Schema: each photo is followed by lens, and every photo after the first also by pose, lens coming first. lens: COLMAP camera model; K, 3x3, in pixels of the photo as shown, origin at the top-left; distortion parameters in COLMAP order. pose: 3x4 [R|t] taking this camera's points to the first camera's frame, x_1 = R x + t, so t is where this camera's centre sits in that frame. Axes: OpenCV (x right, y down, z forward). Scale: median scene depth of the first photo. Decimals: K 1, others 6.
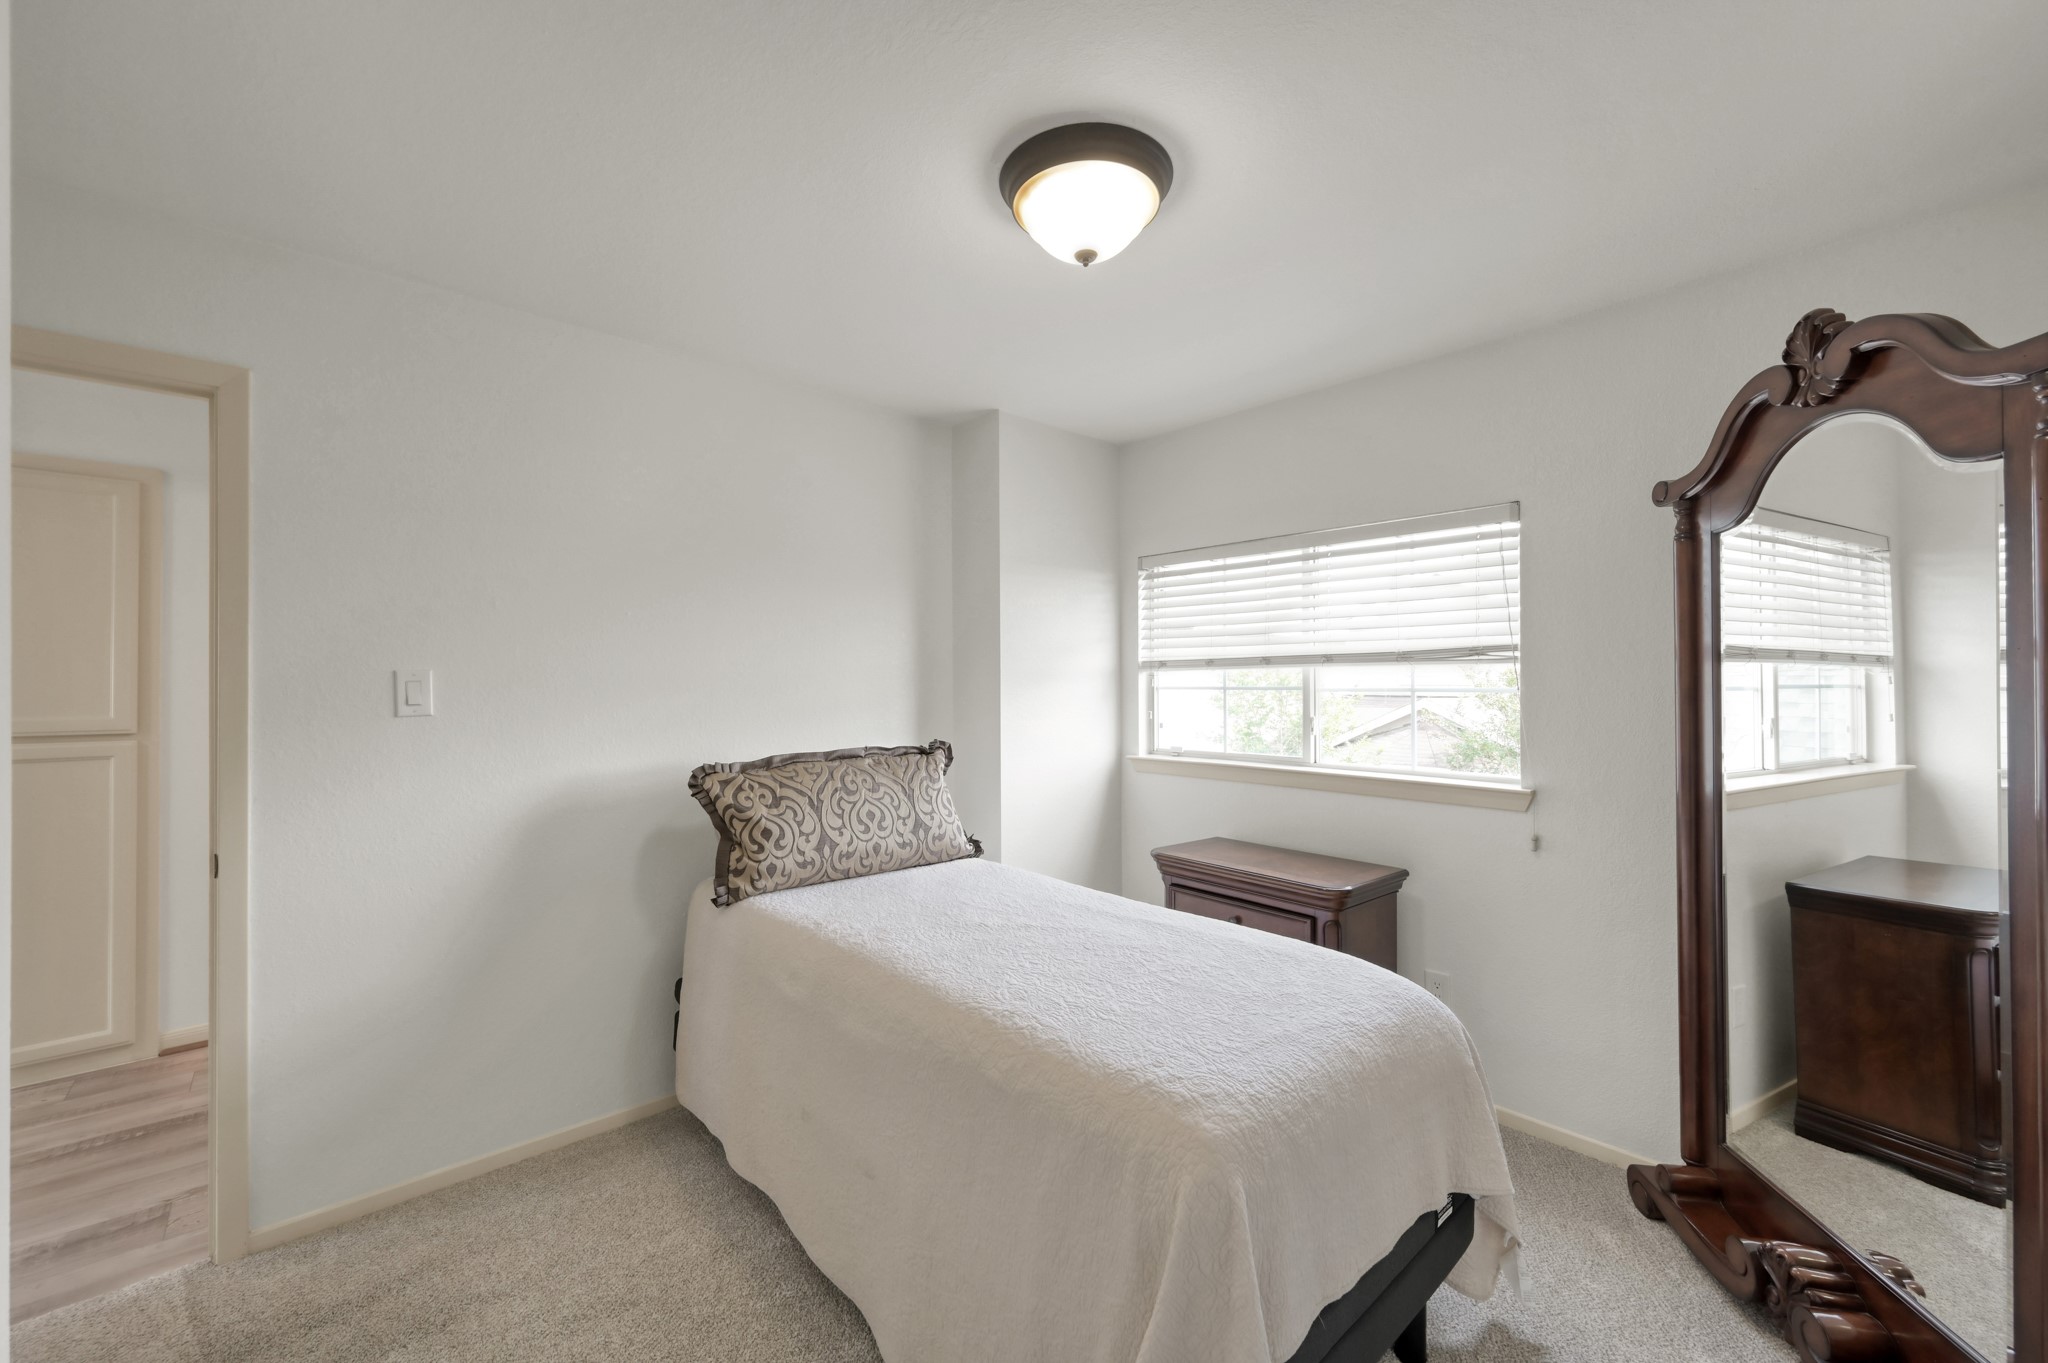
lens RADIAL K [[803.3, 0, 1022.5], [0, 803.3, 678.9], [0, 0, 1]] dist [-0.002312, 0.000916]
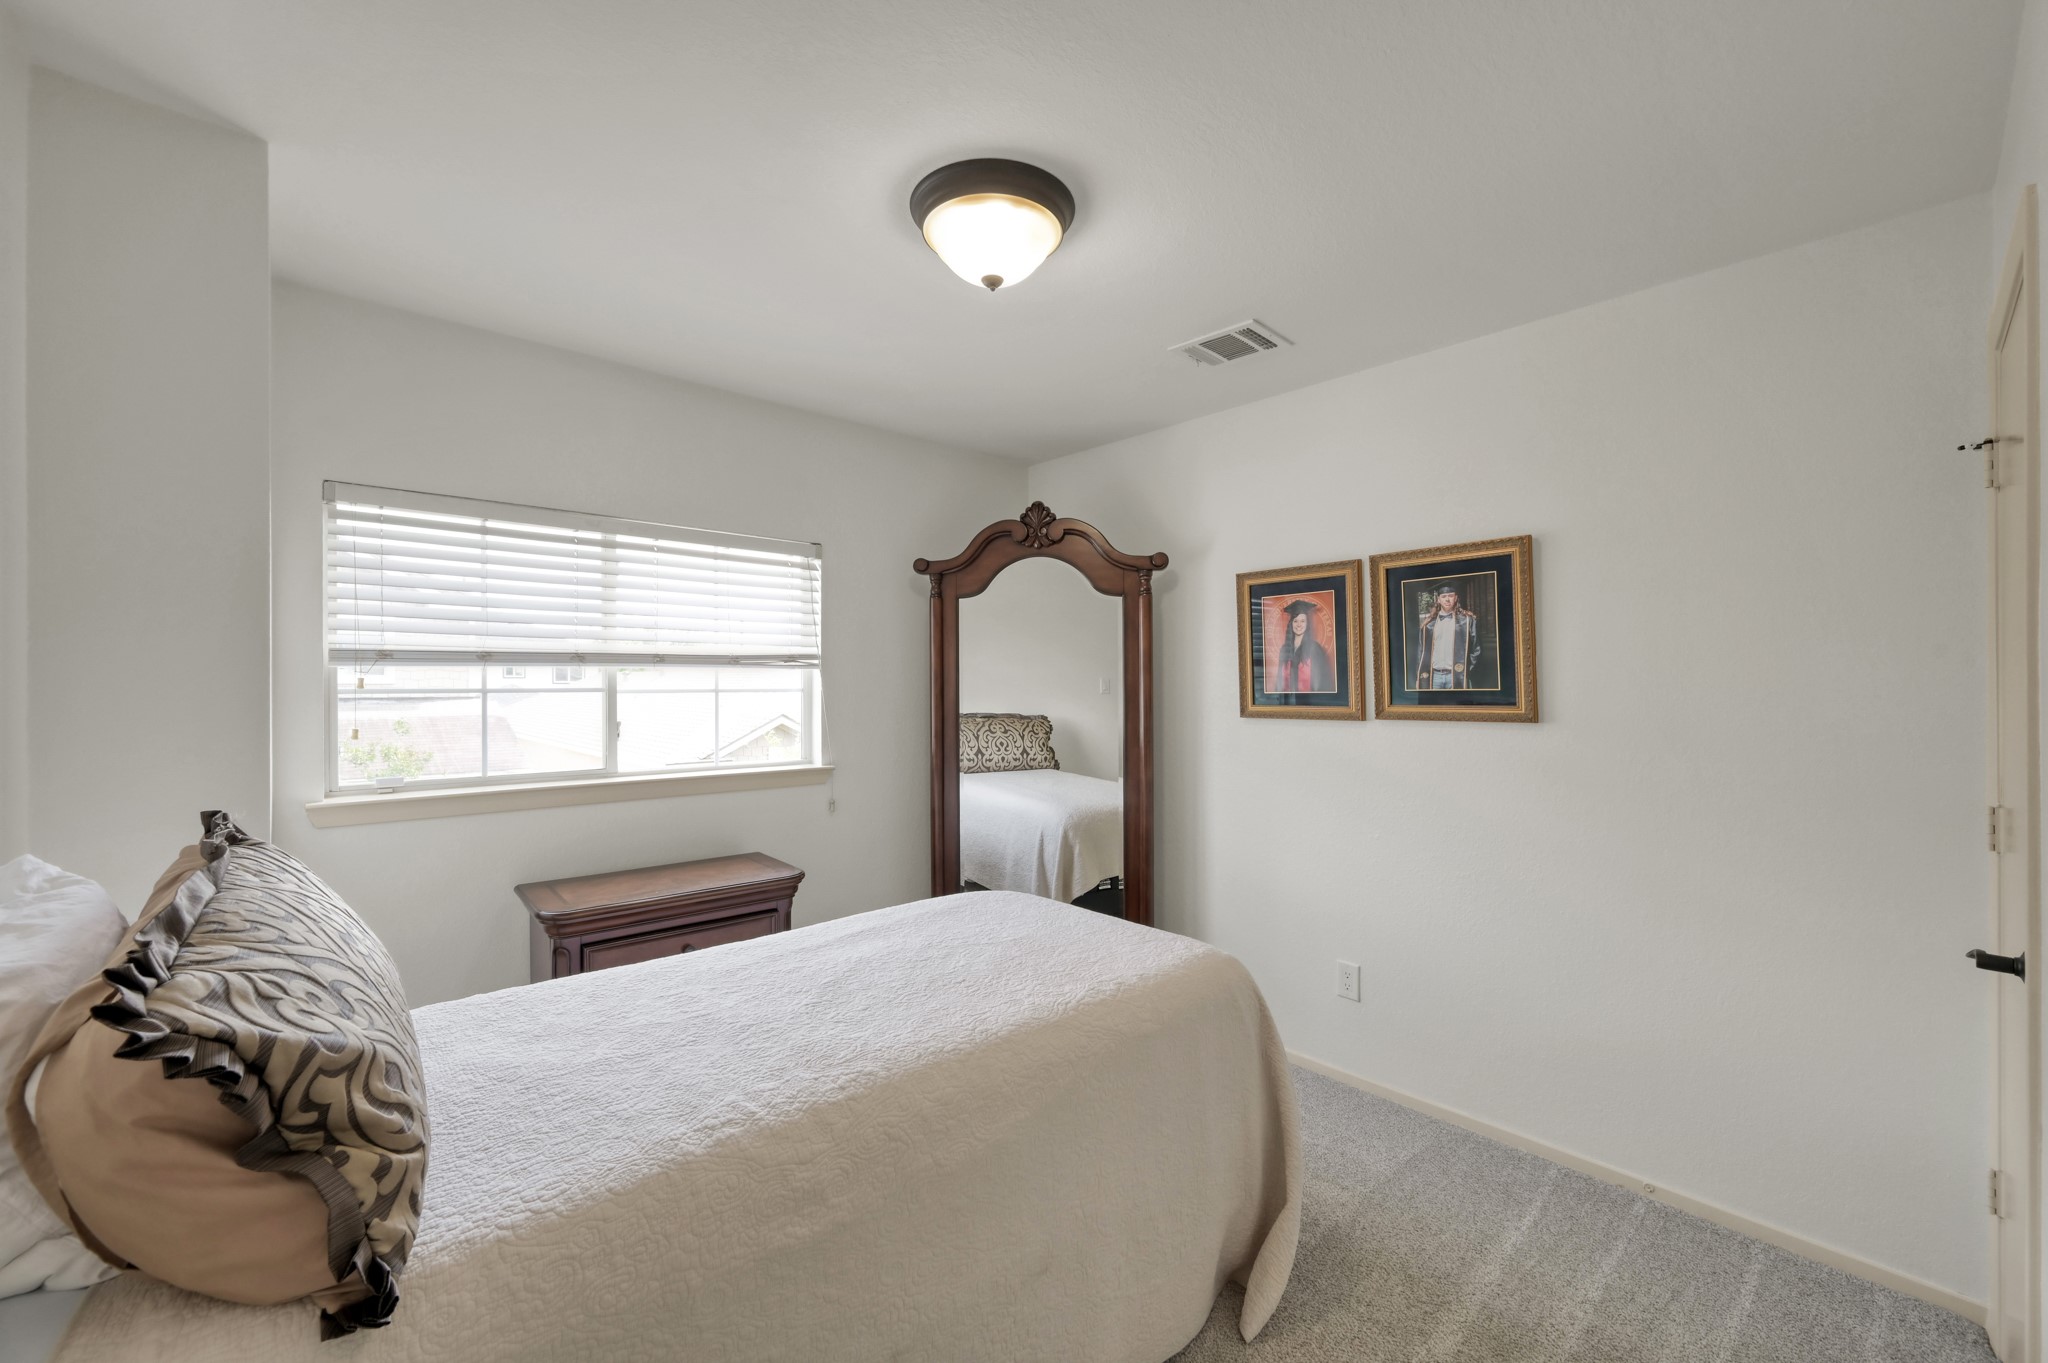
lens RADIAL K [[803.3, 0, 1023.6], [0, 803.3, 680.0], [0, 0, 1]] dist [-0.002312, 0.000916]
pose [[0.010048, 0.003148, 0.999945, -0.665910], [-0.008993, 0.999955, -0.003058, -0.001136], [-0.999909, -0.008961, 0.010076, 0.651879]]
